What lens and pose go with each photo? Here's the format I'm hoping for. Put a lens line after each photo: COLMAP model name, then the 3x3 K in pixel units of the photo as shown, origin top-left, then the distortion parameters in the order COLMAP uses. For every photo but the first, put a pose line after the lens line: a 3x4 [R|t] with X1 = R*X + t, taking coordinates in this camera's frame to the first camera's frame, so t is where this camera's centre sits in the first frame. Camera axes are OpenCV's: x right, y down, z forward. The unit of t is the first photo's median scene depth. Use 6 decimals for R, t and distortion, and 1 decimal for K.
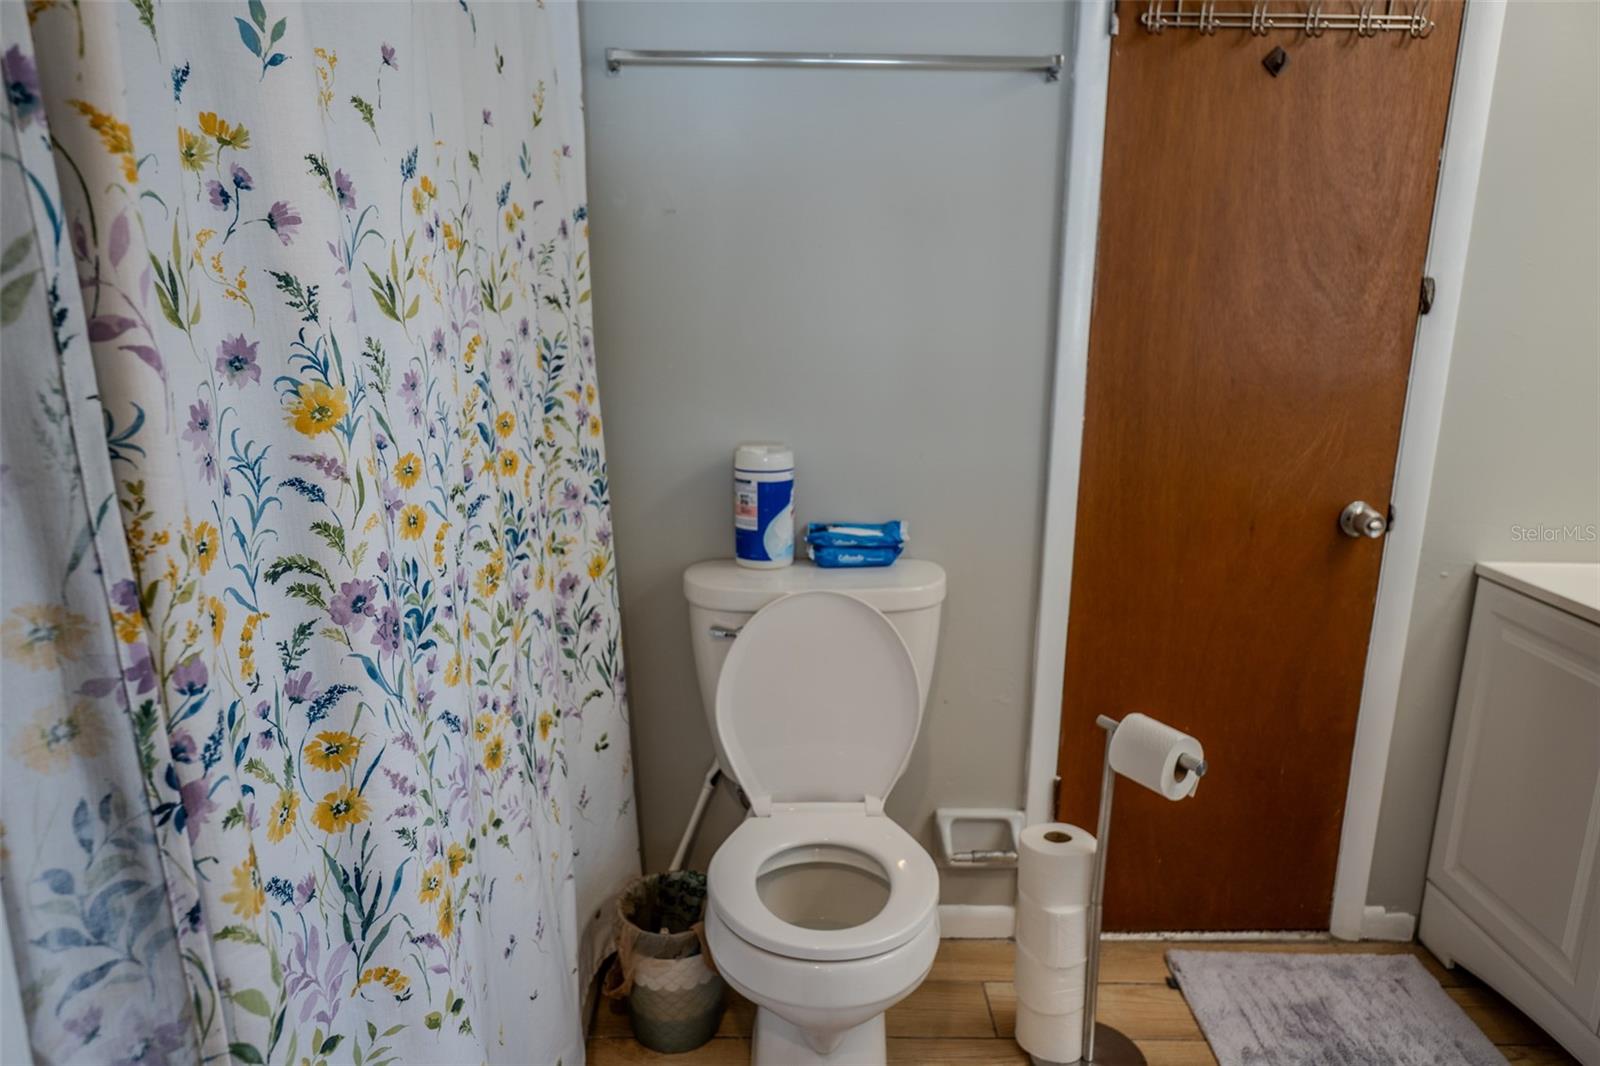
lens RADIAL K [[1013.6, 0, 800.0], [0, 1013.6, 533.0], [0, 0, 1]] dist [0.002379, 0.001791]
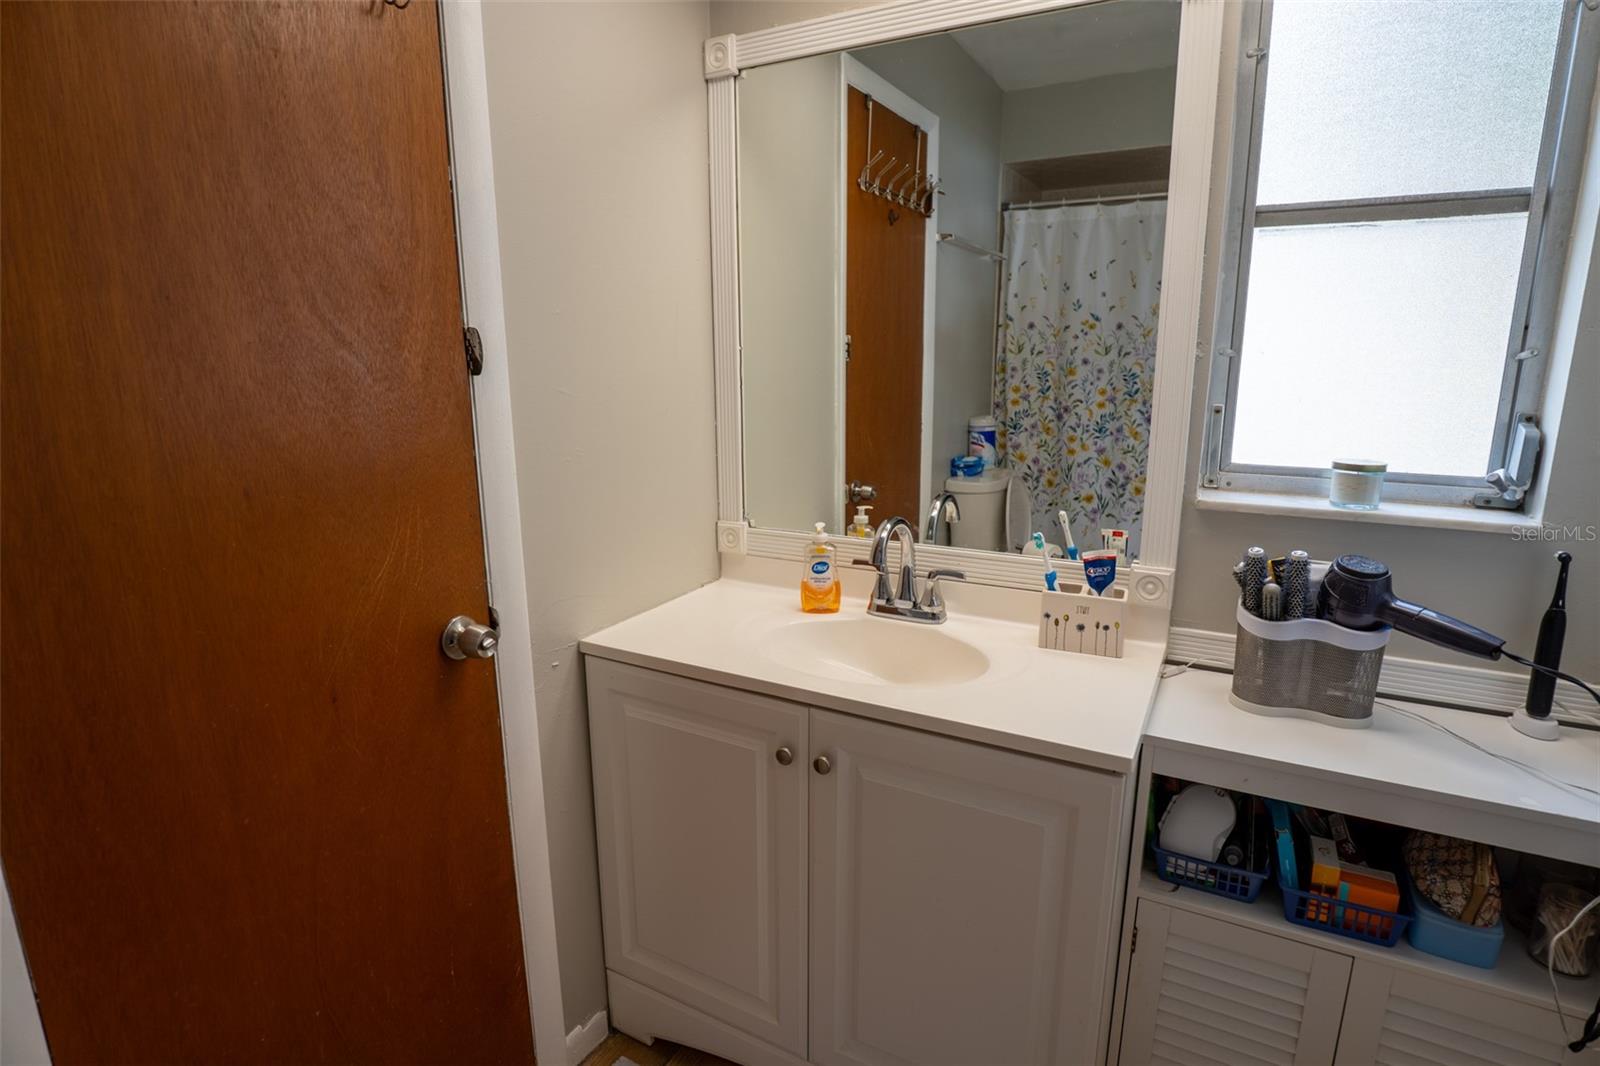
lens RADIAL K [[836.8, 0, 800.0], [0, 836.8, 533.0], [0, 0, 1]] dist [-0.036791, 0.009682]
pose [[0.509273, -0.200436, 0.836938, 0.174899], [0.213759, 0.971485, 0.102587, -0.108057], [-0.833635, 0.126658, 0.537597, 0.457754]]
